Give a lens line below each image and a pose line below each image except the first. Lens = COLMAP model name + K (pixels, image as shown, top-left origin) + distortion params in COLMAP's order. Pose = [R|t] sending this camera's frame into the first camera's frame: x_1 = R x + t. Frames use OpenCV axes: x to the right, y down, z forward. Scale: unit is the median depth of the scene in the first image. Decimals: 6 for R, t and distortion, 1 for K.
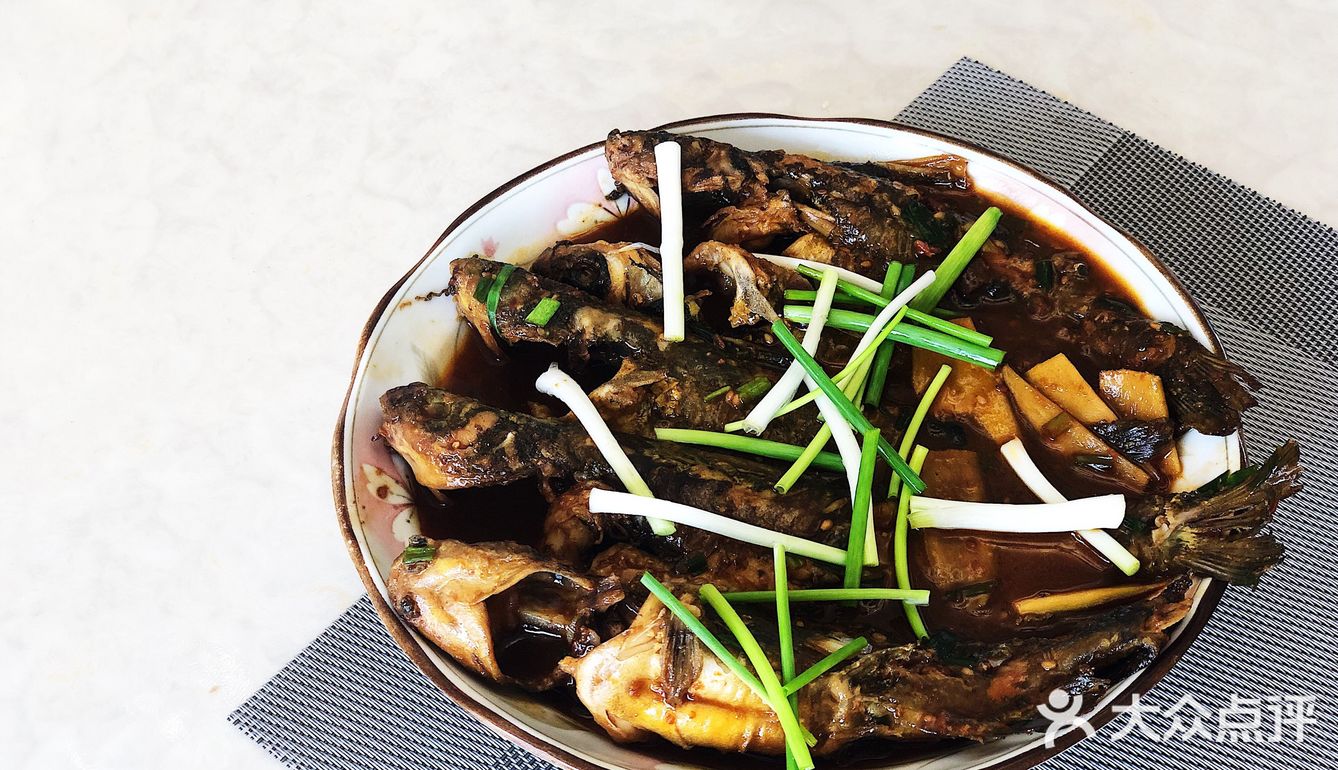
lens RADIAL K [[2108.4, 0, 669.0], [0, 2108.4, 385.0], [0, 0, 1]] dist [-0.244979, 2.535857]
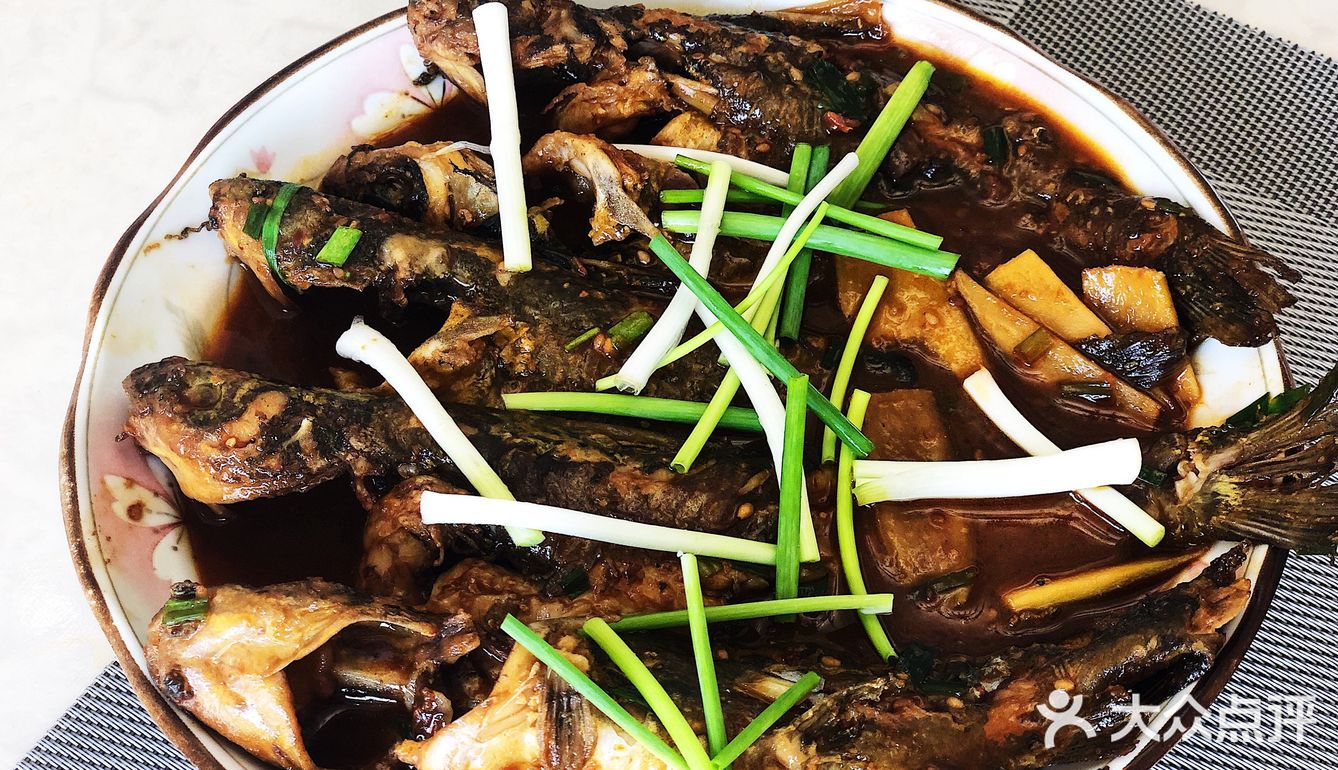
lens RADIAL K [[2108.4, 0, 669.0], [0, 2108.4, 385.0], [0, 0, 1]] dist [-0.244979, 2.535857]
pose [[0.994382, -0.077179, 0.072439, -0.001809], [0.072123, 0.994937, 0.069995, -0.029716], [-0.077474, -0.064378, 0.994914, 0.258436]]
